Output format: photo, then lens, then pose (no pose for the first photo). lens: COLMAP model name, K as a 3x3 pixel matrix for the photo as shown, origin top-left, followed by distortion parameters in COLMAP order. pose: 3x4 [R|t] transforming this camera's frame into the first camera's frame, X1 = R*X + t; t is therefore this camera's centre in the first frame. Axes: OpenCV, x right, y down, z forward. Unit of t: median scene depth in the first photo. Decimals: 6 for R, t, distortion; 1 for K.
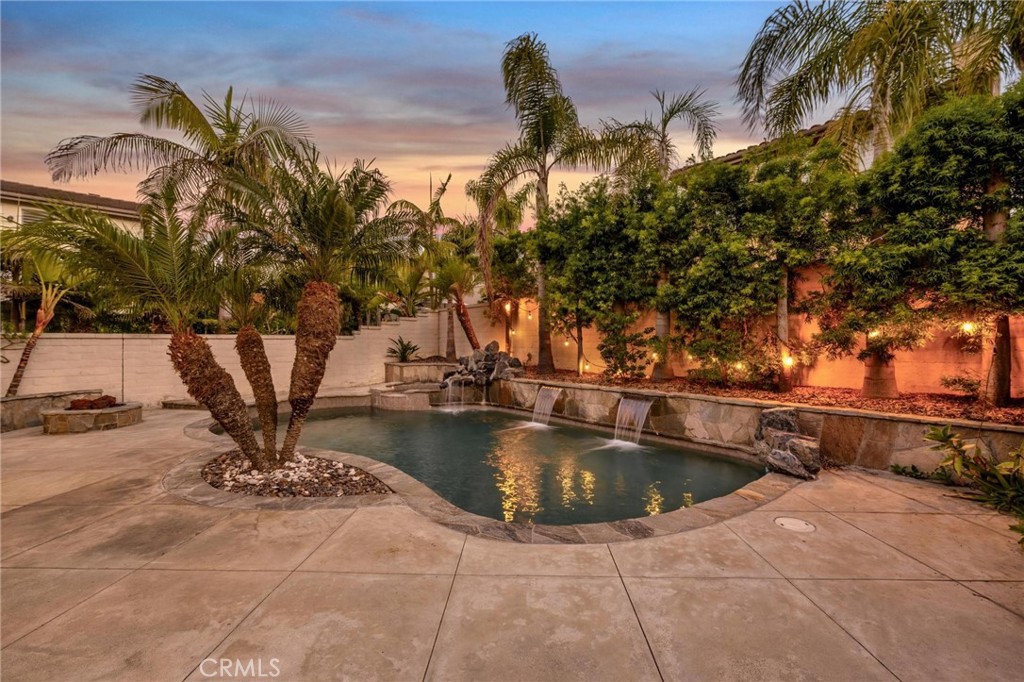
lens RADIAL K [[409.0, 0, 513.4], [0, 409.0, 341.3], [0, 0, 1]] dist [-0.002951, -0.000150]
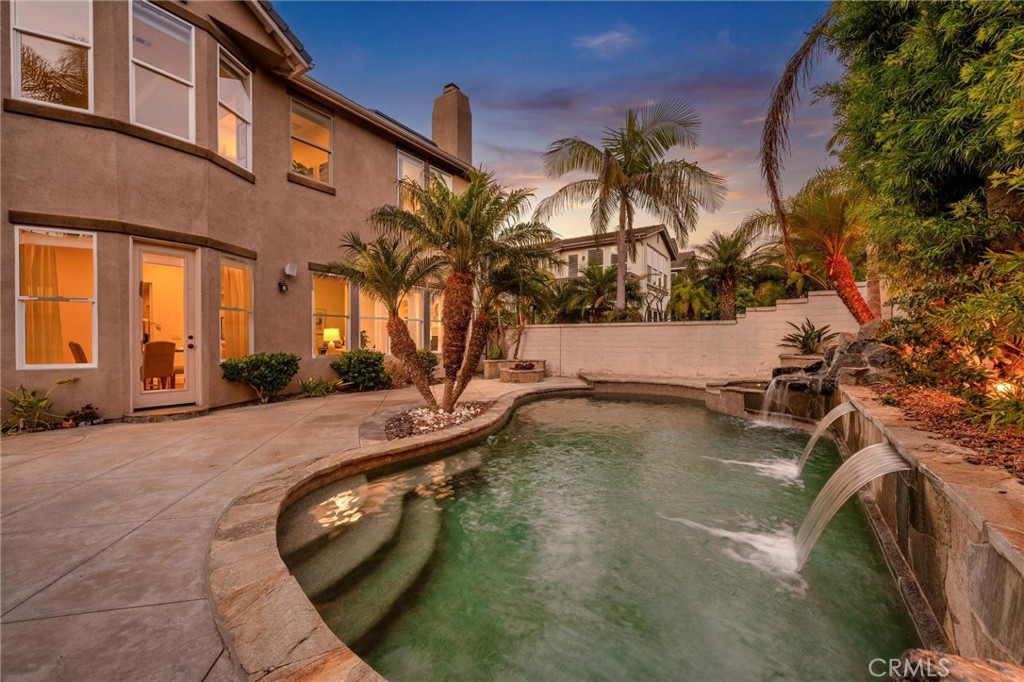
lens RADIAL K [[409.0, 0, 513.6], [0, 409.0, 340.7], [0, 0, 1]] dist [-0.002951, -0.000150]
pose [[0.239535, 0.010594, -0.970830, 0.438143], [0.006015, 0.999905, 0.012395, 0.022692], [0.970869, -0.008808, 0.239449, 0.474445]]
